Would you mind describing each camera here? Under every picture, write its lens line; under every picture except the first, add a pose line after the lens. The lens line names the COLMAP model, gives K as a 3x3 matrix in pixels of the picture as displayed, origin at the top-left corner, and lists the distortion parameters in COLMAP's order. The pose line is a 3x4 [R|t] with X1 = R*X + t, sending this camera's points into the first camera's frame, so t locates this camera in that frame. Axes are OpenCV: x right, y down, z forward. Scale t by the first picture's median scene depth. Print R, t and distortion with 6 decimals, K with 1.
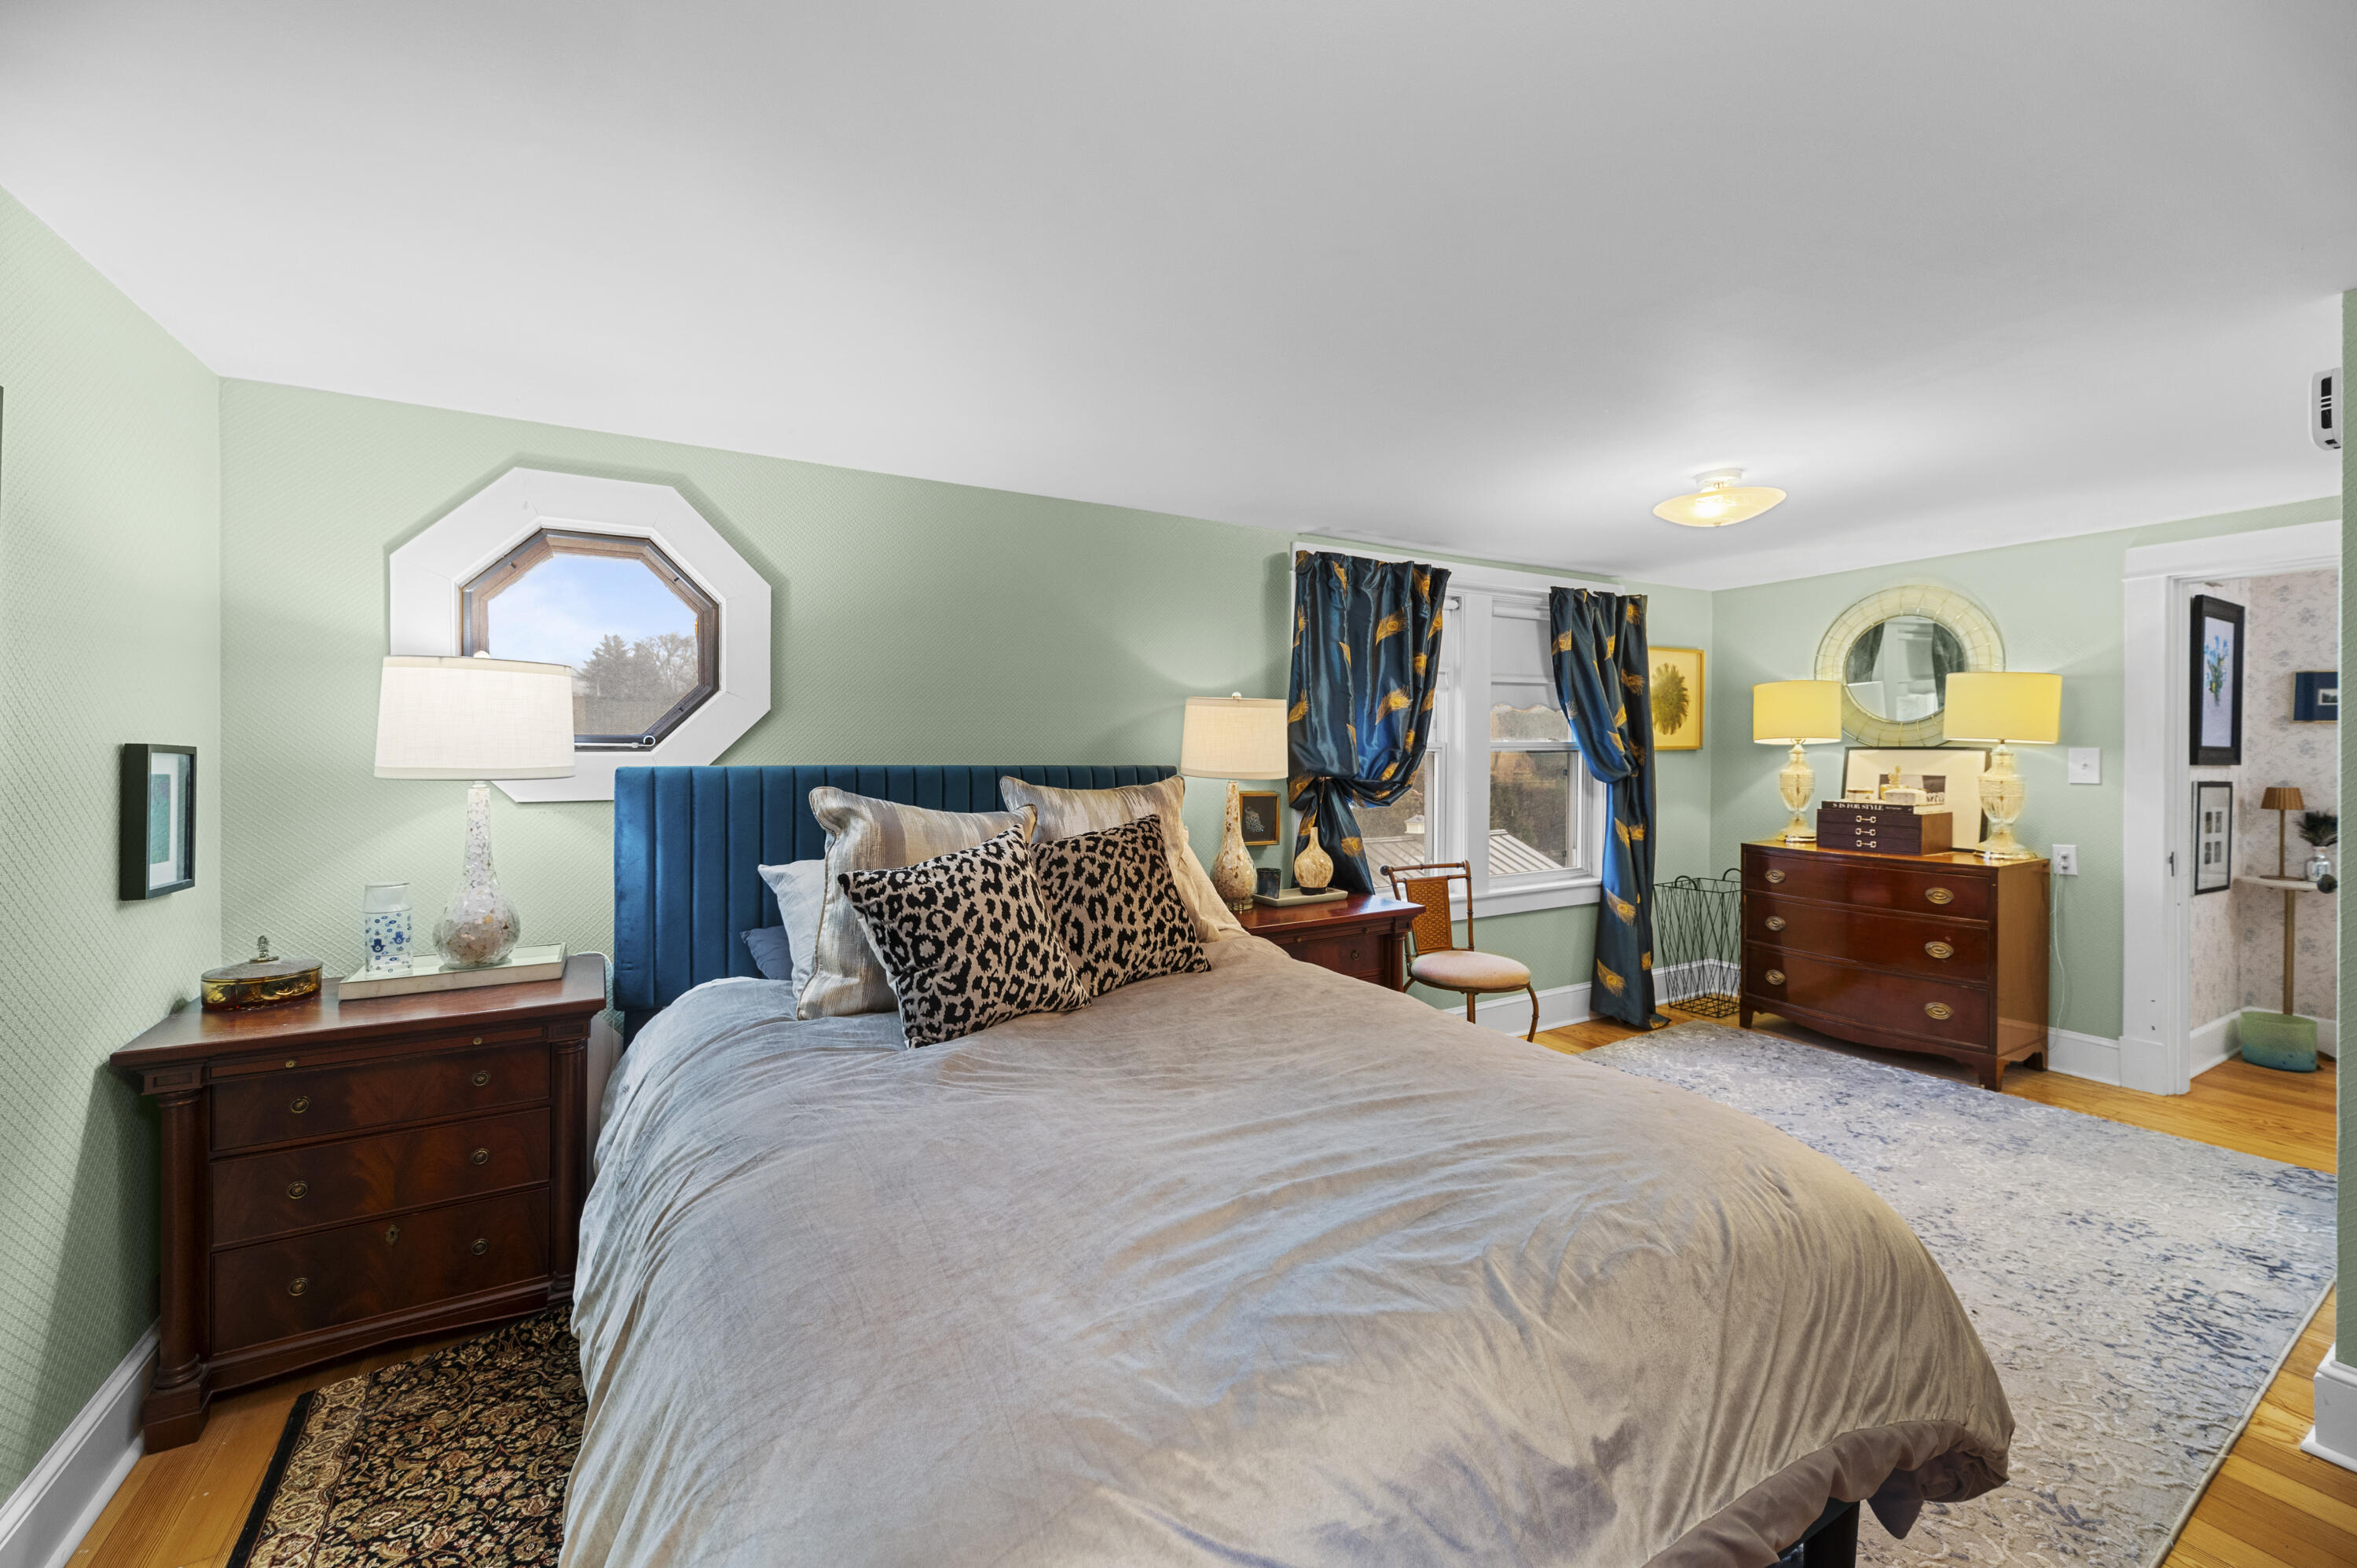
lens RADIAL K [[955.6, 0, 1186.9], [0, 955.6, 751.9], [0, 0, 1]] dist [0.000706, 0.000252]
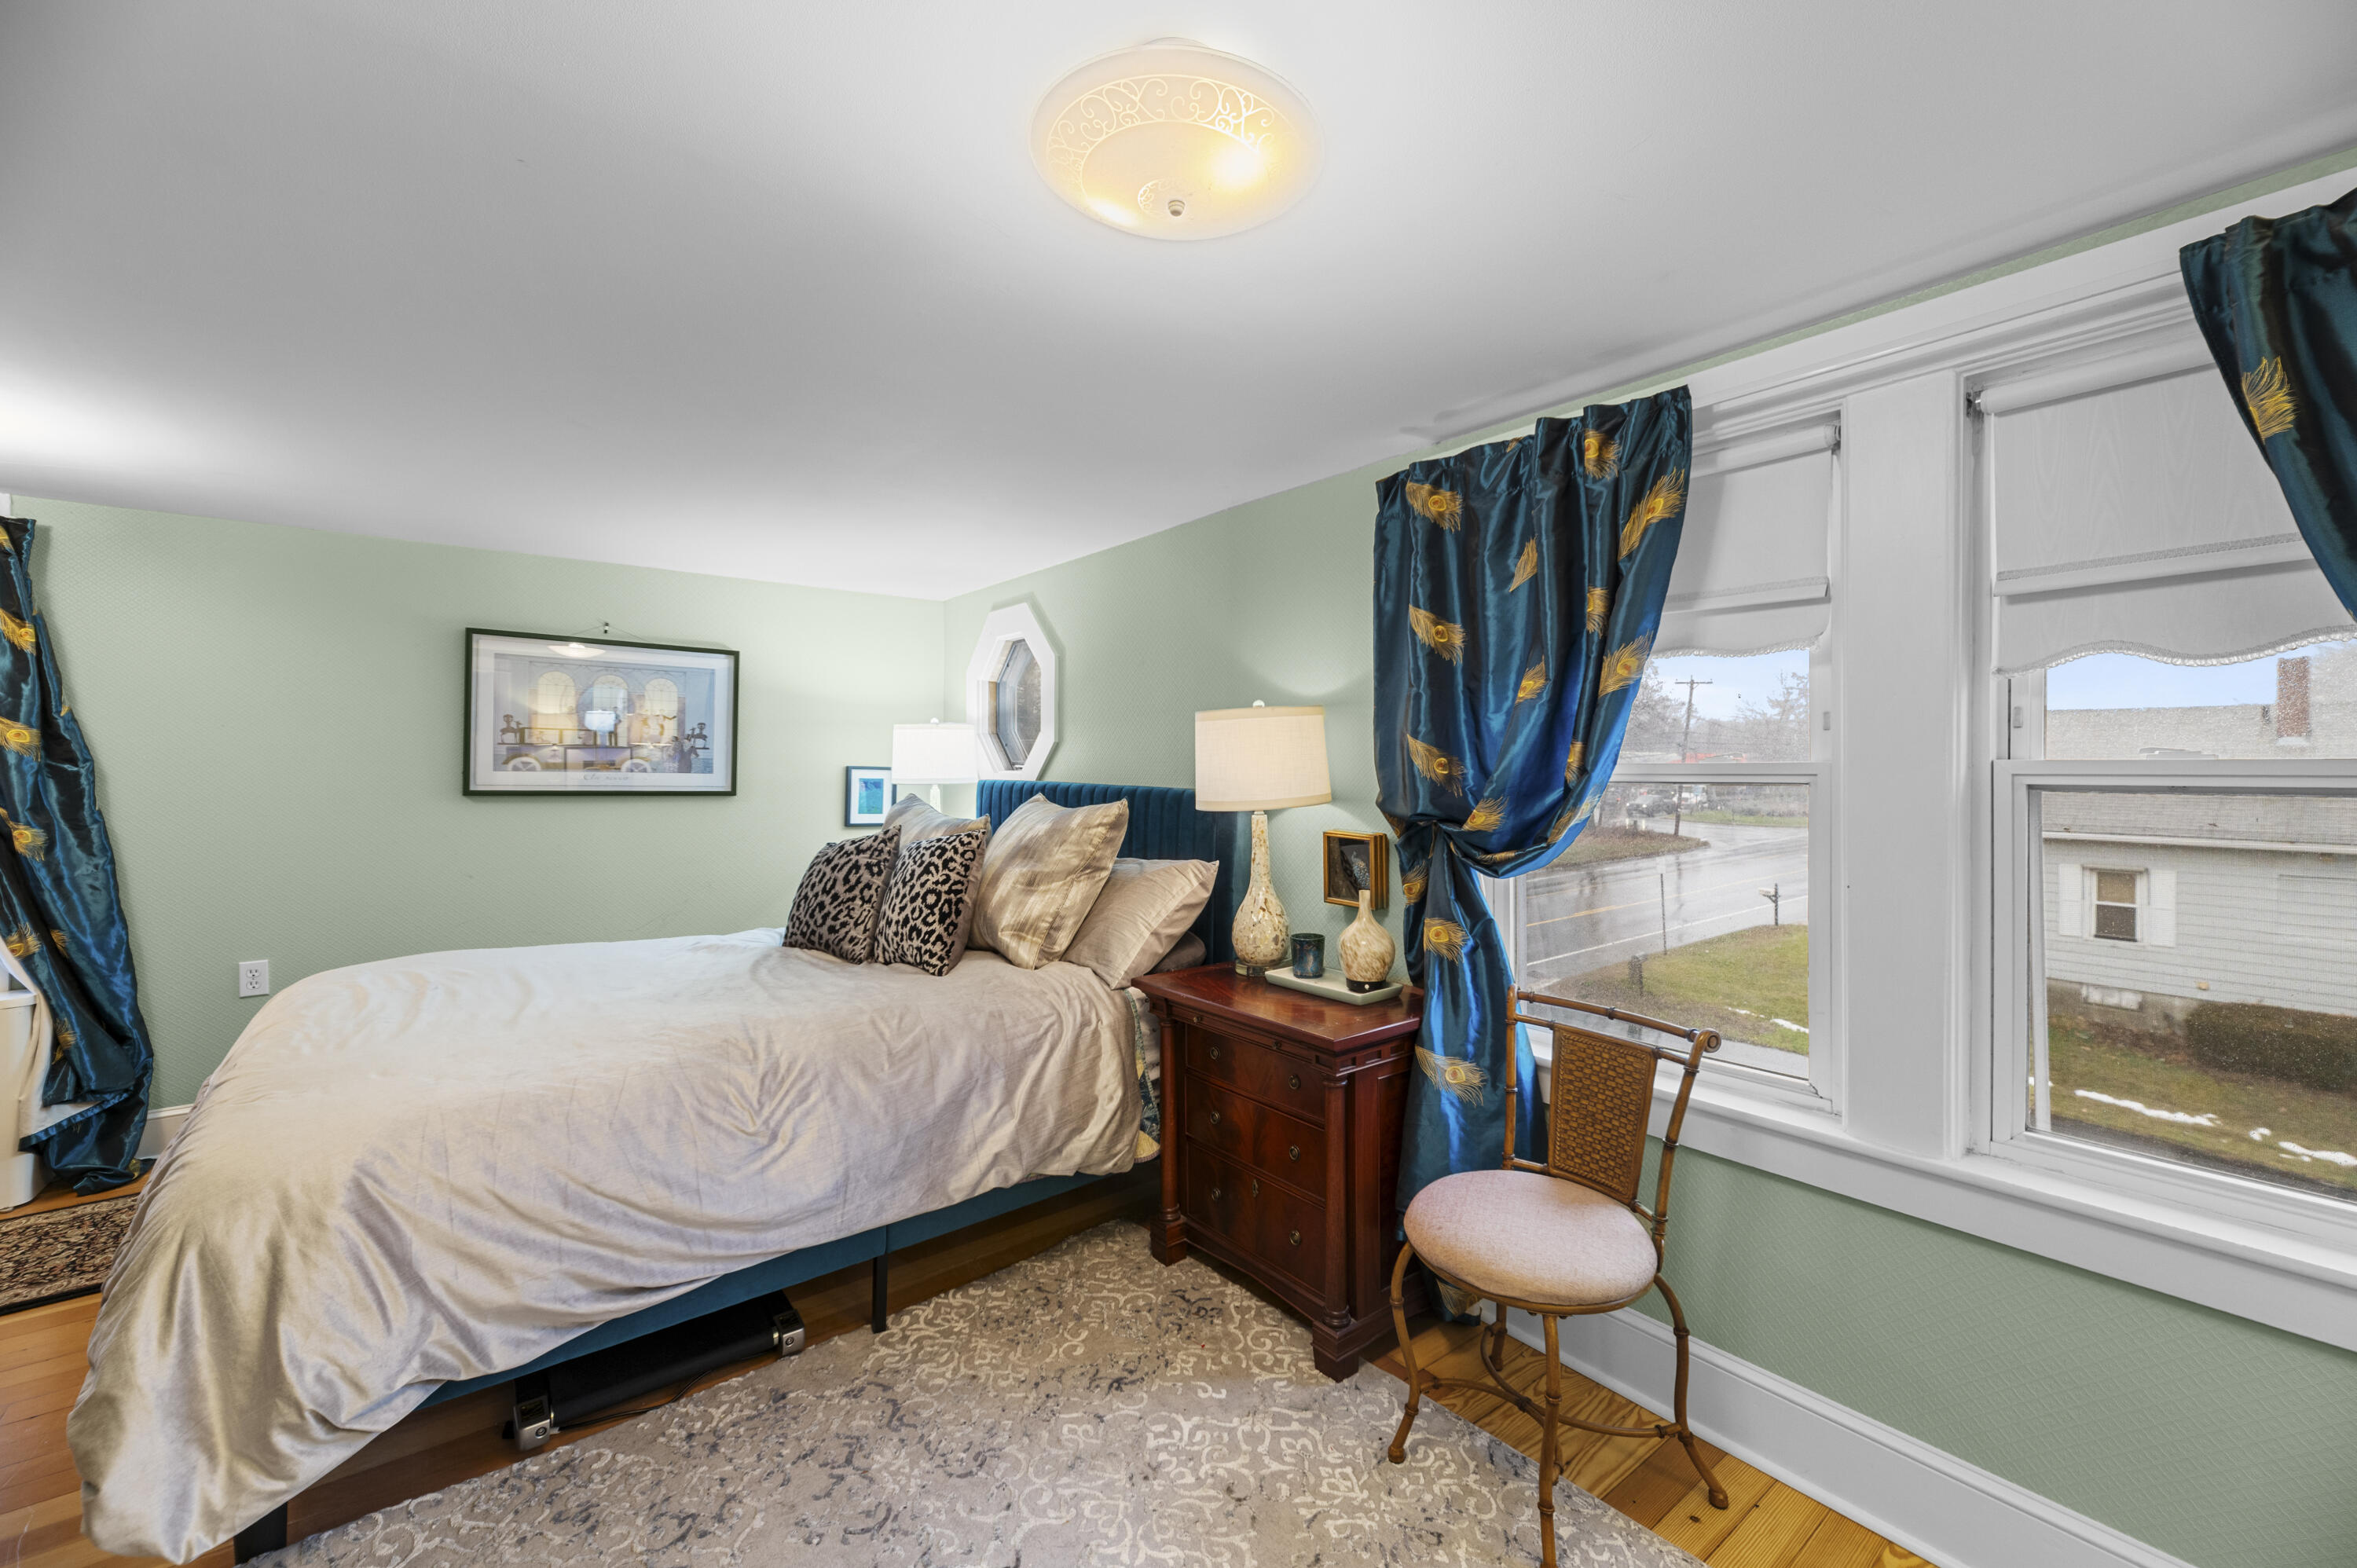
lens RADIAL K [[955.6, 0, 1186.9], [0, 955.6, 751.9], [0, 0, 1]] dist [0.000706, 0.000252]
pose [[0.125918, -0.014221, -0.991939, 0.749482], [-0.008645, 0.999844, -0.015431, -0.006115], [0.992003, 0.010518, 0.125775, 0.758633]]
